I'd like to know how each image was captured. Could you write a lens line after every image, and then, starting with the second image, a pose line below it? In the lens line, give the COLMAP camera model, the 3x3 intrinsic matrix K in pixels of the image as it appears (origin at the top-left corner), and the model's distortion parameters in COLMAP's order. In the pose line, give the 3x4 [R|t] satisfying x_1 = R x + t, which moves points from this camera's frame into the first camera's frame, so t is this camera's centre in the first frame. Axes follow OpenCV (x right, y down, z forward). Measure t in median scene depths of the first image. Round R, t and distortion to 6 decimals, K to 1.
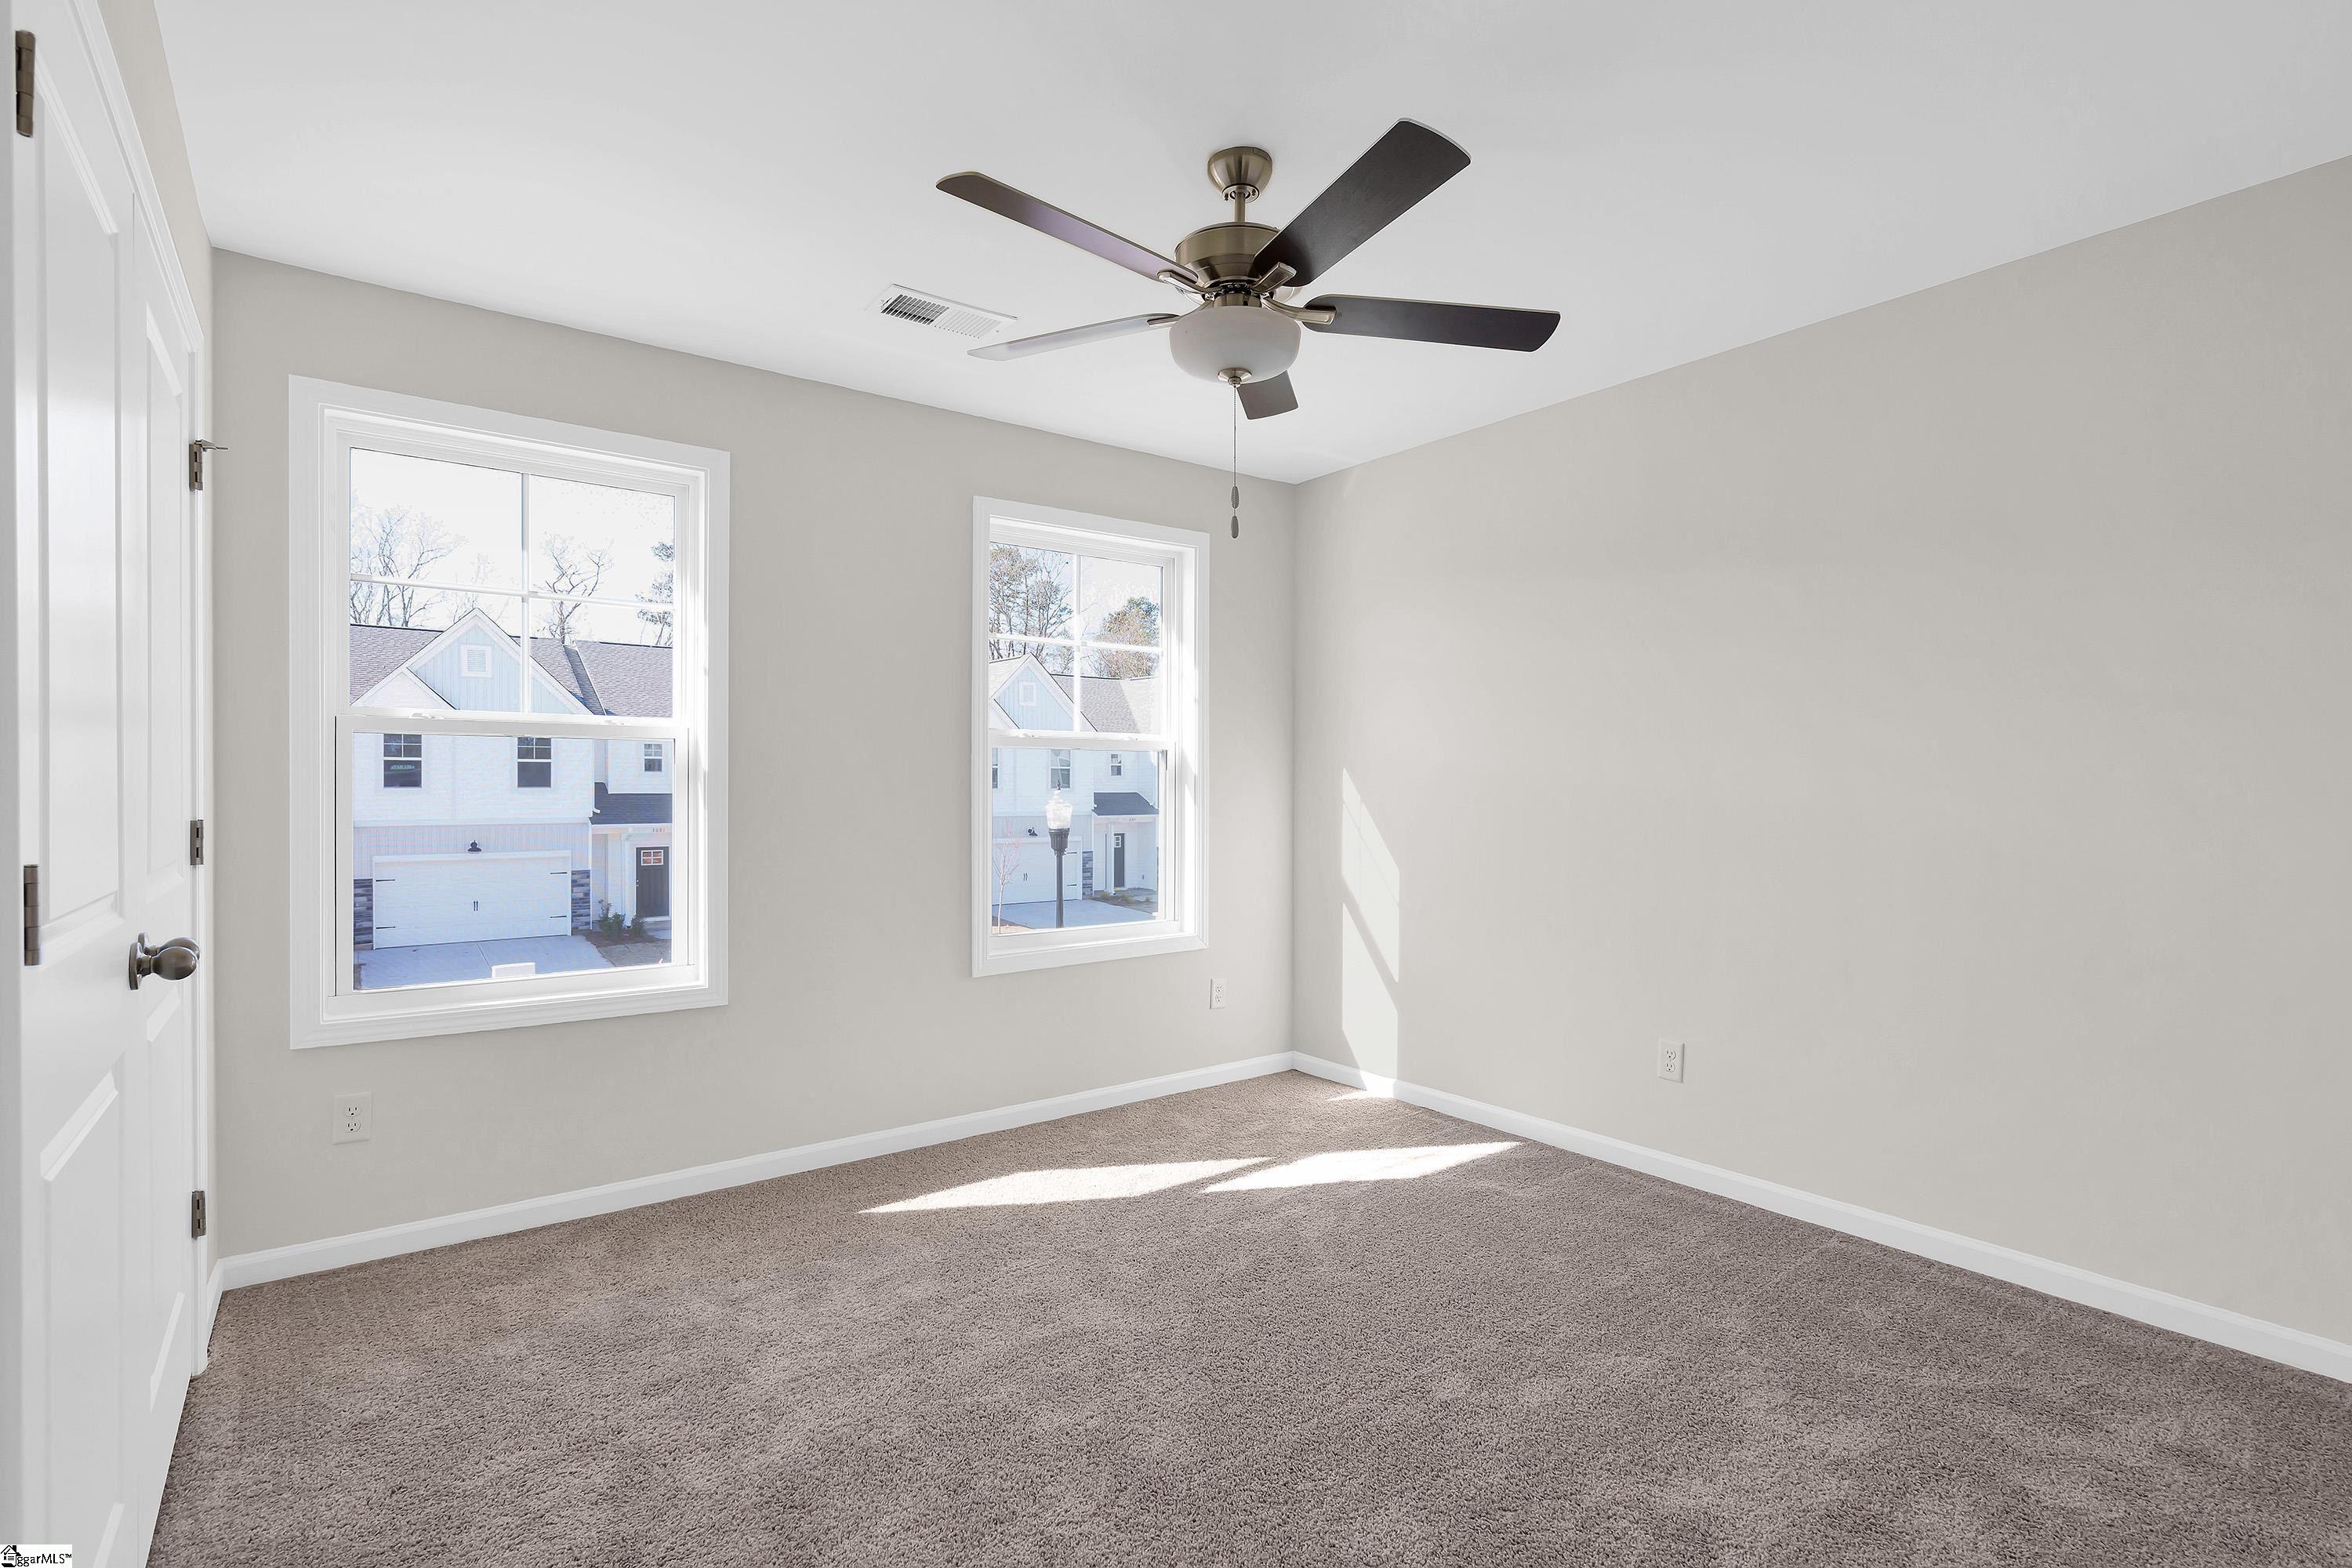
lens RADIAL K [[1118.0, 0, 1186.8], [0, 1118.0, 787.1], [0, 0, 1]] dist [0.004123, 0.000159]
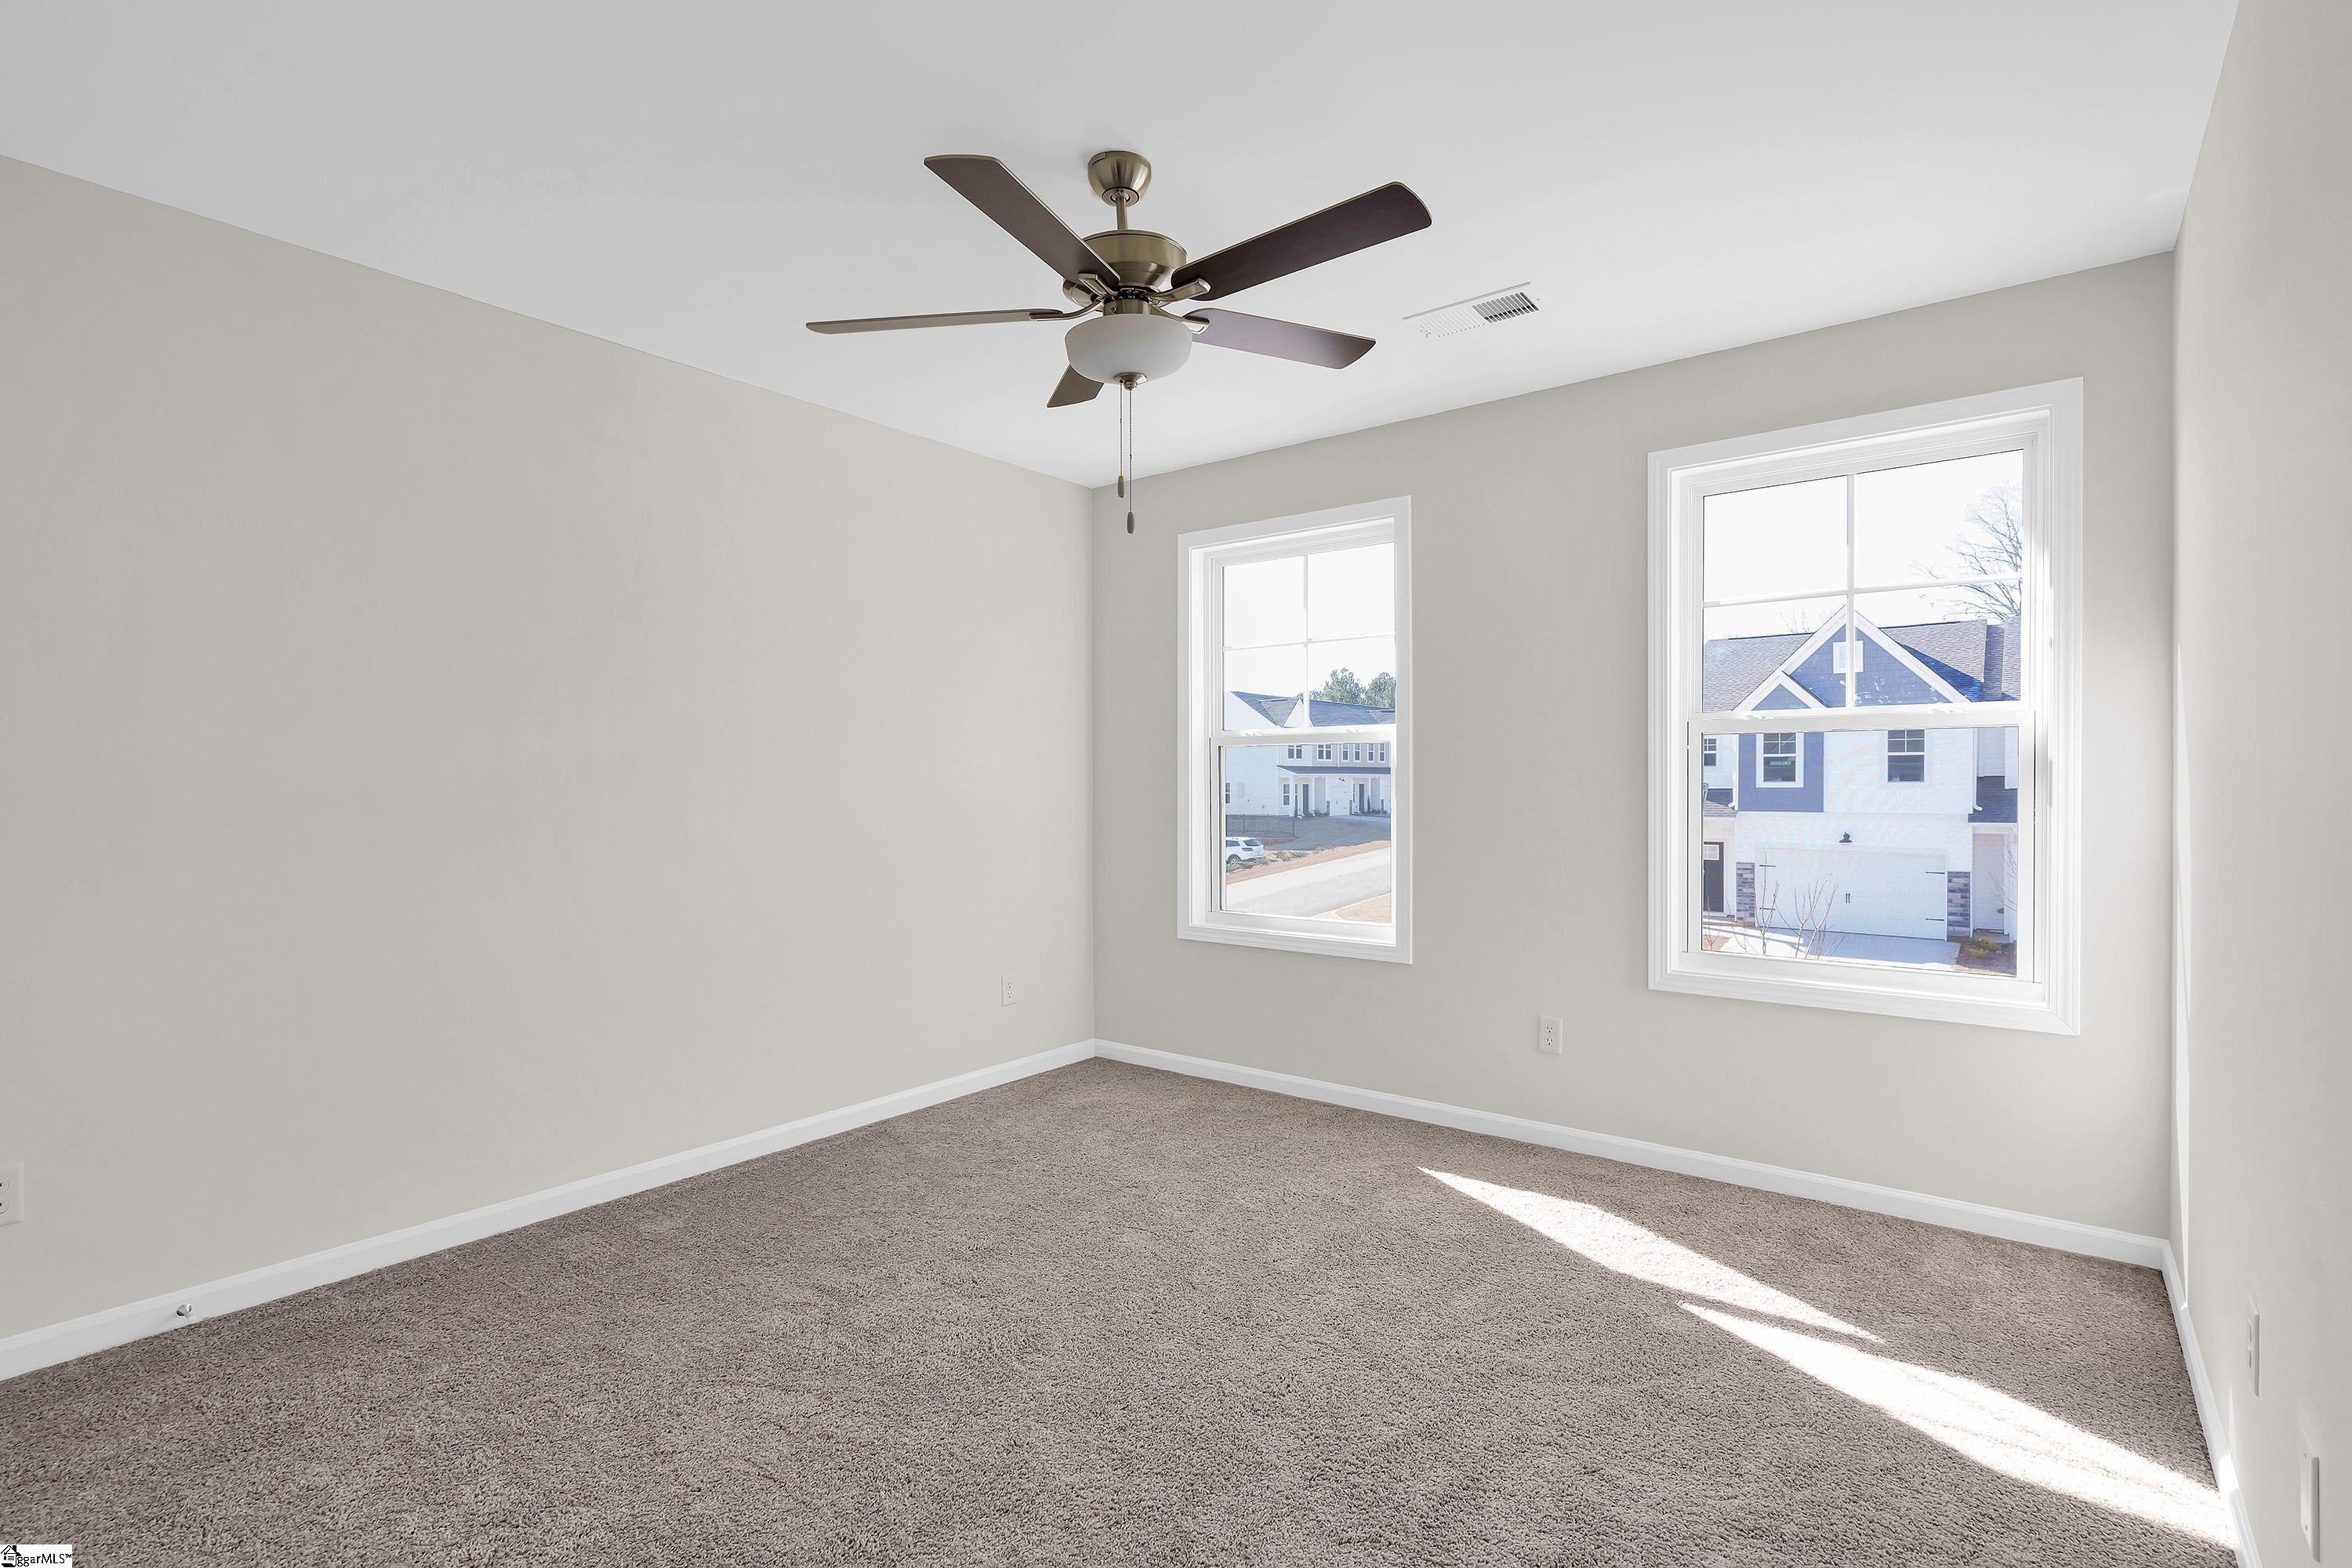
lens RADIAL K [[1118.0, 0, 1185.8], [0, 1118.0, 775.9], [0, 0, 1]] dist [0.004123, 0.000159]
pose [[0.260333, -0.000508, -0.965519, 0.212872], [-0.004340, 0.999989, -0.001696, -0.000156], [0.965509, 0.004632, 0.260328, 0.149135]]
